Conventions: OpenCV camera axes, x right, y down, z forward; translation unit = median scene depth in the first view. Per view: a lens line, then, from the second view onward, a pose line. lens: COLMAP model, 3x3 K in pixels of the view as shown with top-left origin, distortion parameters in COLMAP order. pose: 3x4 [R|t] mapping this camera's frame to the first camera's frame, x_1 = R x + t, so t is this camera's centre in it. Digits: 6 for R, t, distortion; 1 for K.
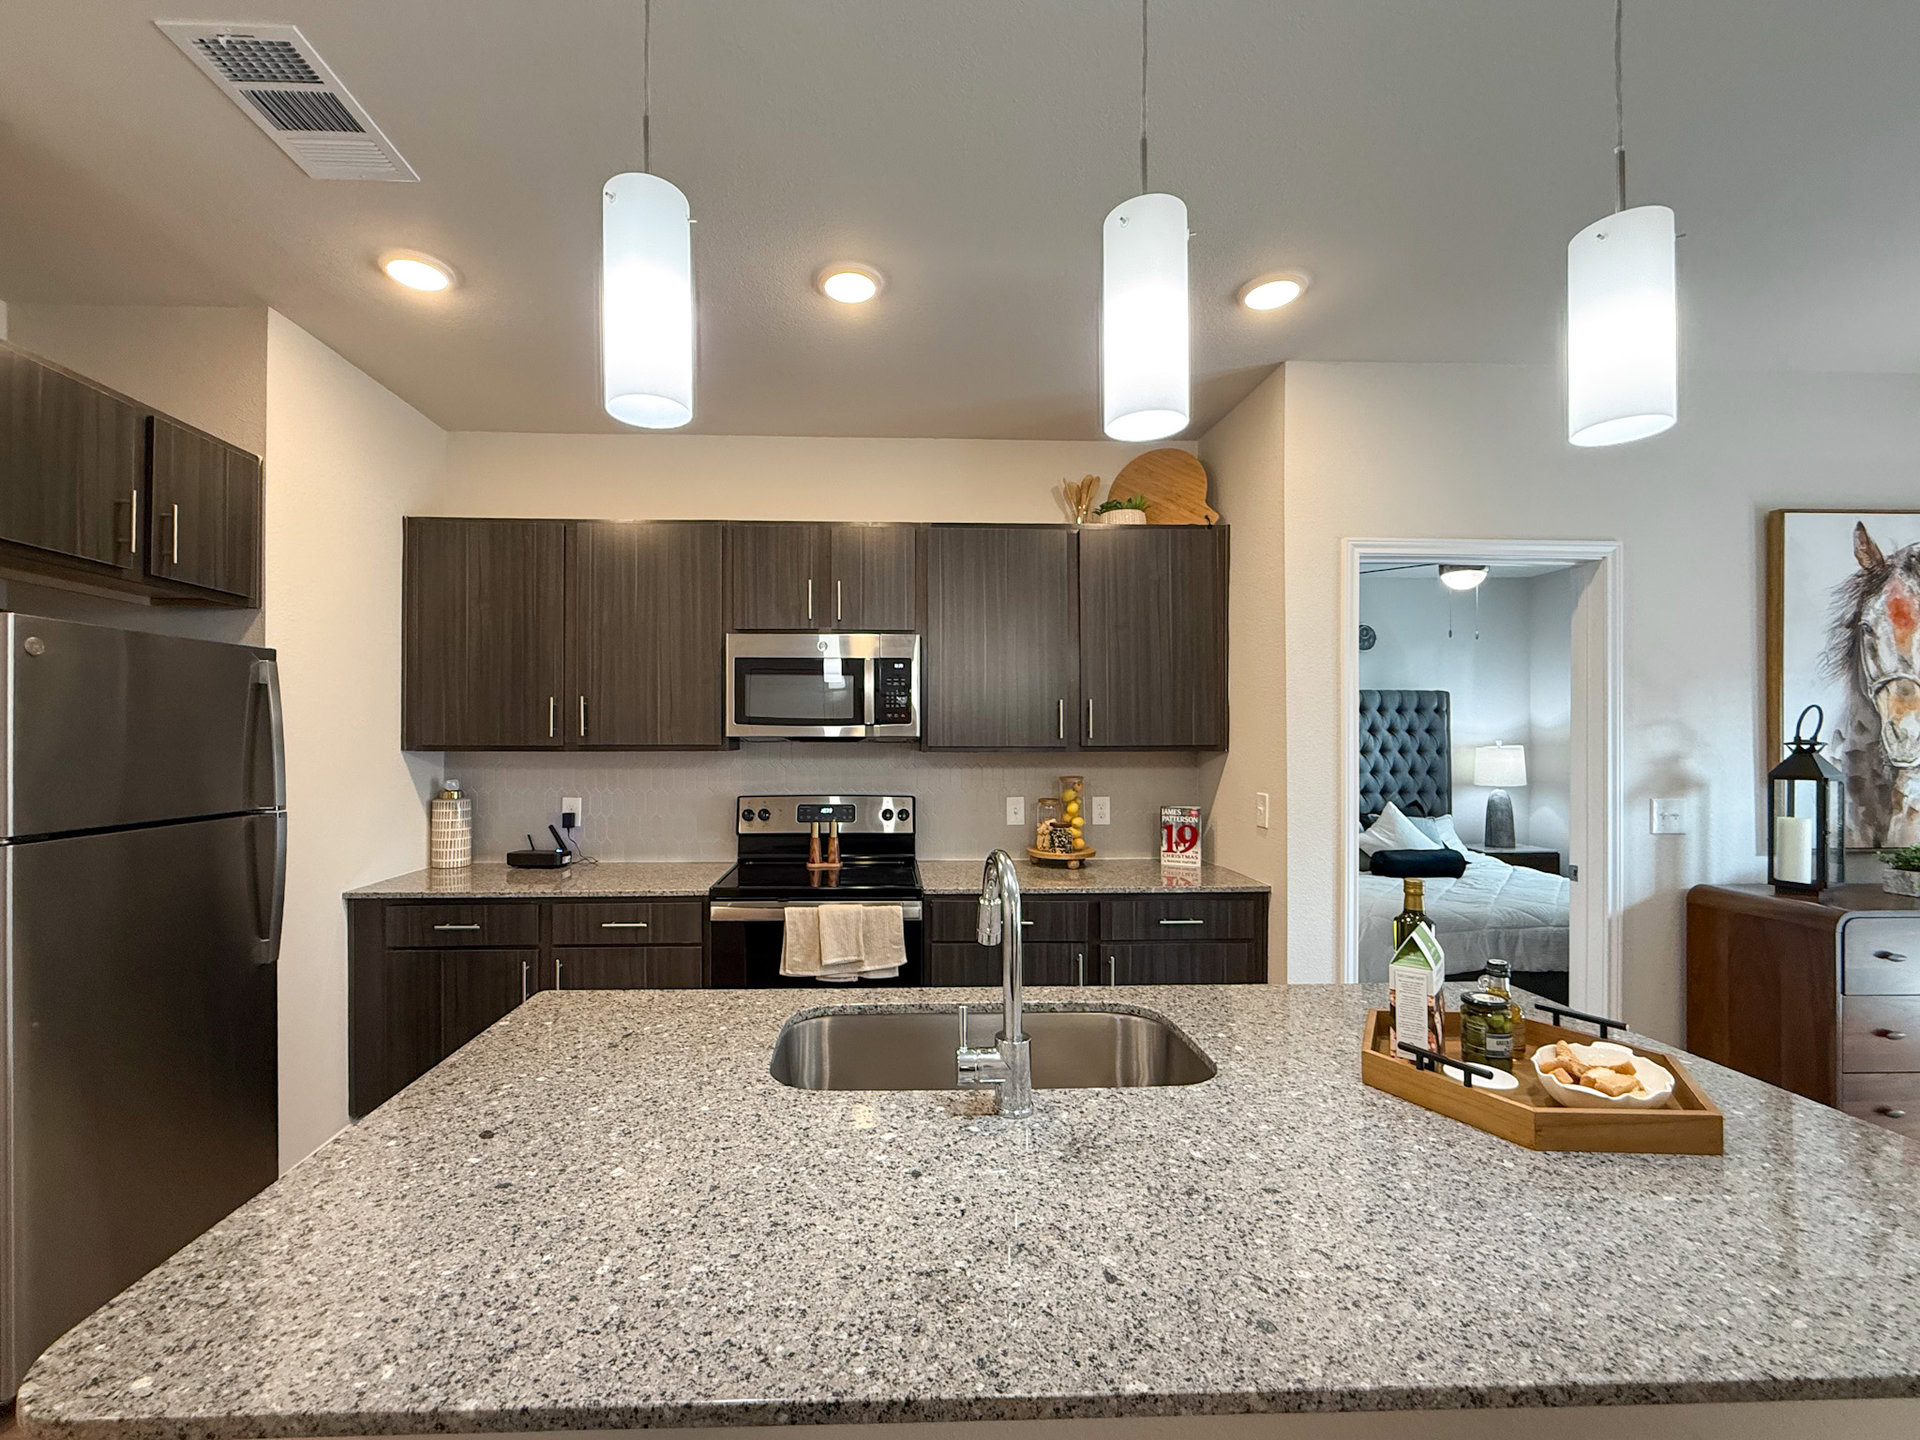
lens RADIAL K [[776.5, 0, 902.1], [0, 776.5, 729.7], [0, 0, 1]] dist [0.000484, 0.000209]
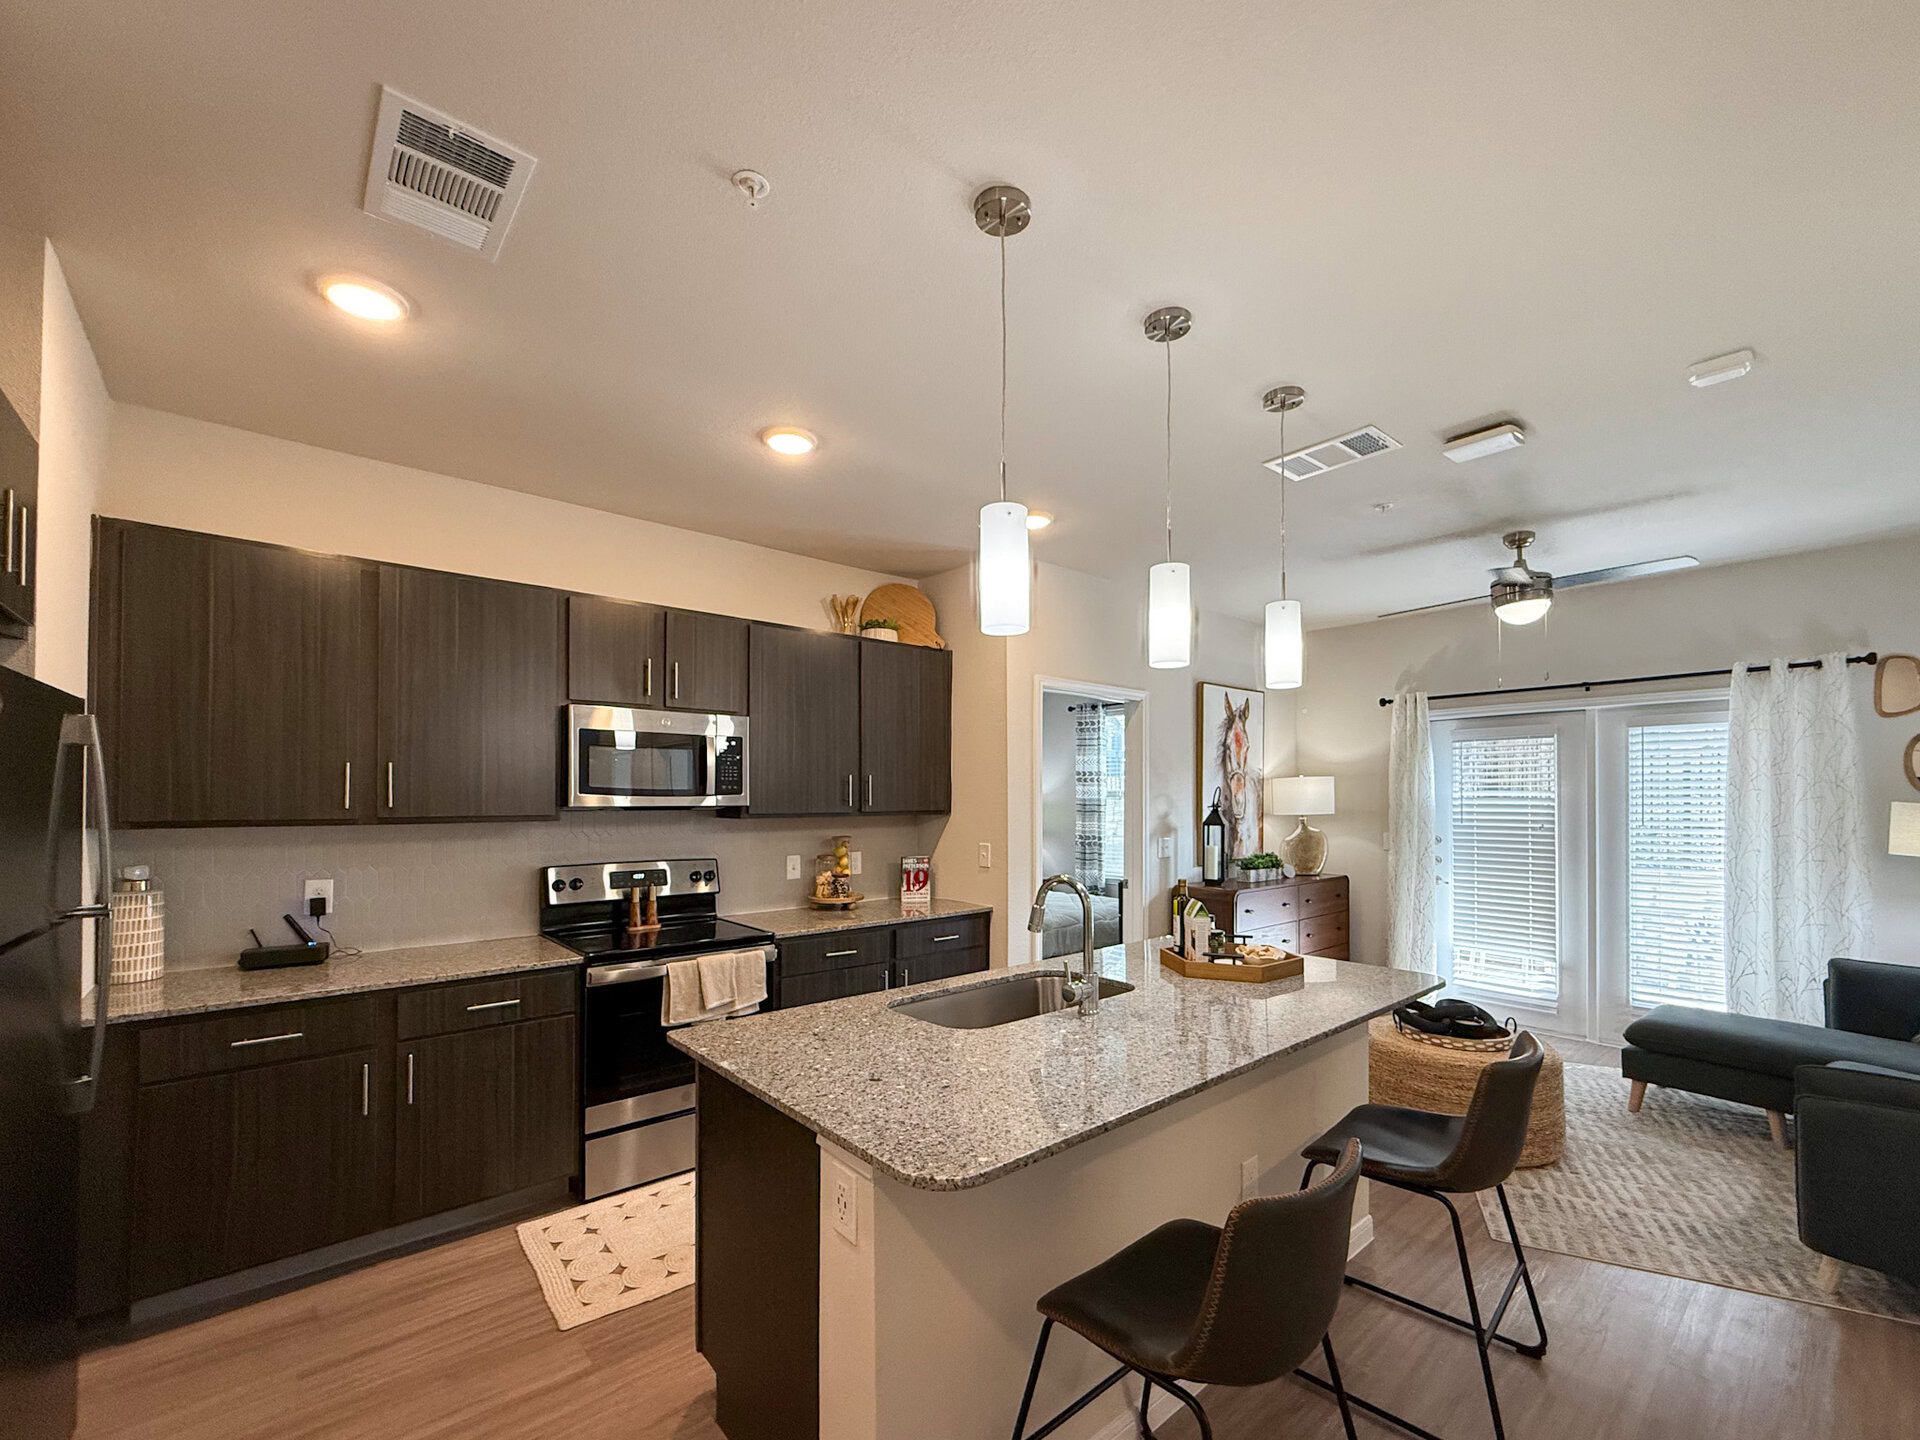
lens RADIAL K [[774.5, 0, 953.9], [0, 774.5, 787.3], [0, 0, 1]] dist [-0.000578, 0.000057]
pose [[0.787740, 0.008050, 0.615955, -0.434255], [-0.005506, 0.999967, -0.006028, -0.012475], [-0.615983, 0.001357, 0.787758, -0.089960]]
